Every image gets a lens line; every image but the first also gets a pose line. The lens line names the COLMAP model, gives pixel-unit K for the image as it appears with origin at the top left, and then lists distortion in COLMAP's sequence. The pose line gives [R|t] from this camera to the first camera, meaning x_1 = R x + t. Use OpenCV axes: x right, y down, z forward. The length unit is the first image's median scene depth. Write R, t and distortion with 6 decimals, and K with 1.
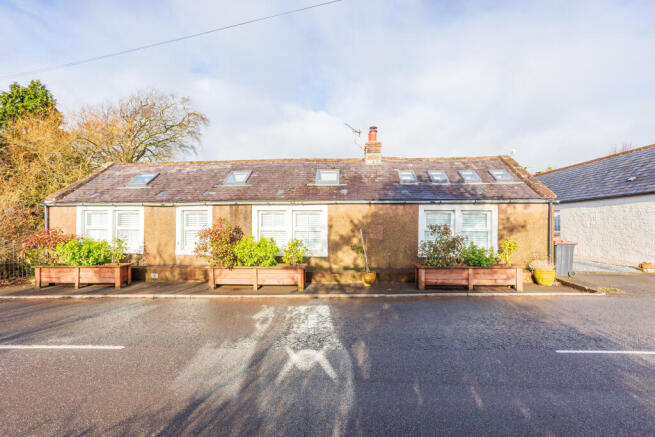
lens RADIAL K [[322.4, 0, 327.6], [0, 322.4, 219.6], [0, 0, 1]] dist [-0.023504, 0.003987]
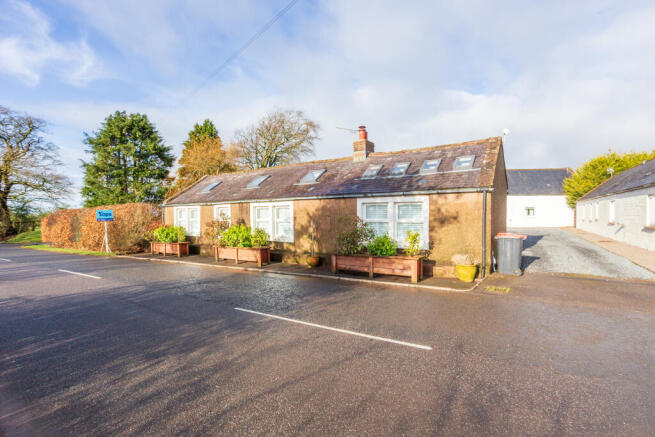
lens RADIAL K [[322.4, 0, 326.7], [0, 322.4, 216.2], [0, 0, 1]] dist [-0.023504, 0.003987]
pose [[0.857451, -0.006312, -0.514526, 0.764574], [0.014390, 0.999828, 0.011715, 0.000550], [0.514364, -0.017449, 0.857395, 0.000384]]
